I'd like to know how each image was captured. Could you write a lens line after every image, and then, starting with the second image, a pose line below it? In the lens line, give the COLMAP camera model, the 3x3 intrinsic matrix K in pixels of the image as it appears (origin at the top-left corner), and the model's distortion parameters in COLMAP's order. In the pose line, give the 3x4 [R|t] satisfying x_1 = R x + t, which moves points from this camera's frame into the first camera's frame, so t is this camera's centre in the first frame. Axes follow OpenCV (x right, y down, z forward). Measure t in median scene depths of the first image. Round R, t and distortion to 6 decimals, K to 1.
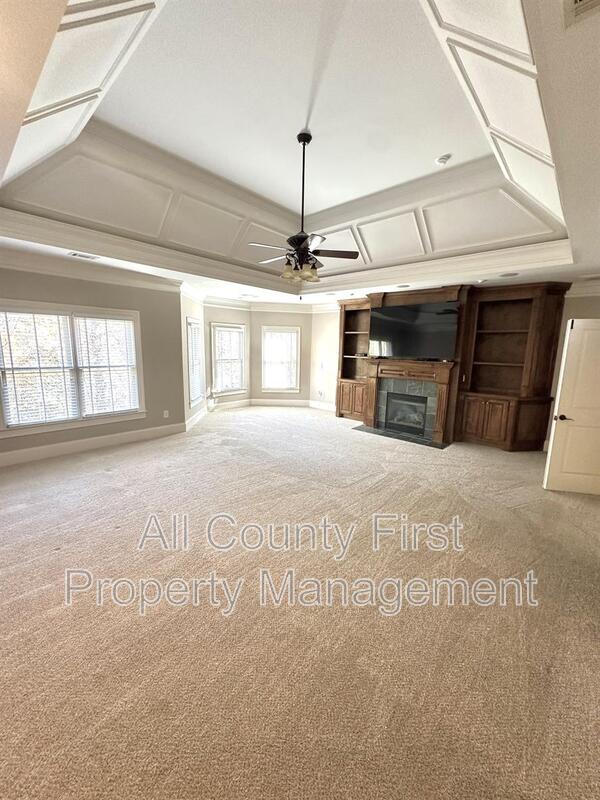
lens RADIAL K [[319.8, 0, 303.7], [0, 319.8, 399.8], [0, 0, 1]] dist [-0.001699, -0.000009]
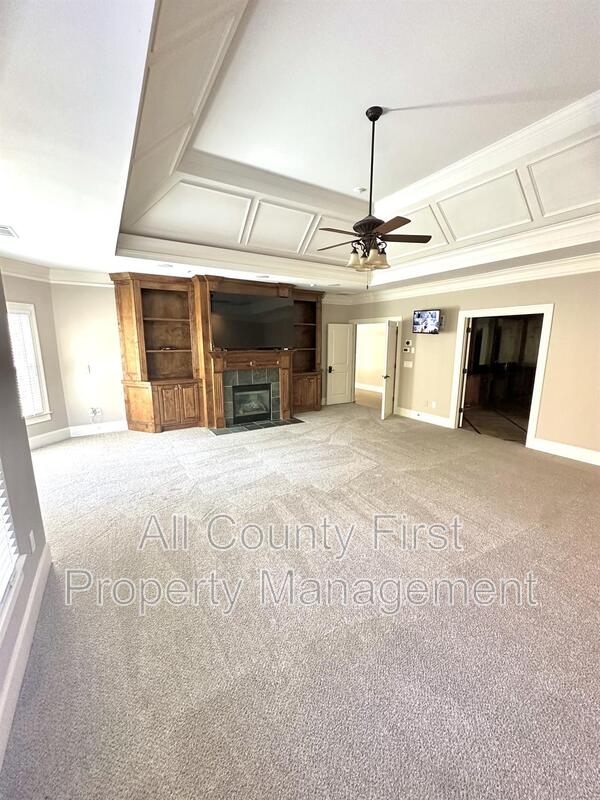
lens RADIAL K [[319.8, 0, 305.3], [0, 319.8, 402.1], [0, 0, 1]] dist [-0.001699, -0.000009]
pose [[0.275865, -0.214039, 0.937062, -0.628867], [0.161504, 0.971353, 0.174326, -0.118321], [-0.947531, 0.103249, 0.302530, 0.571914]]
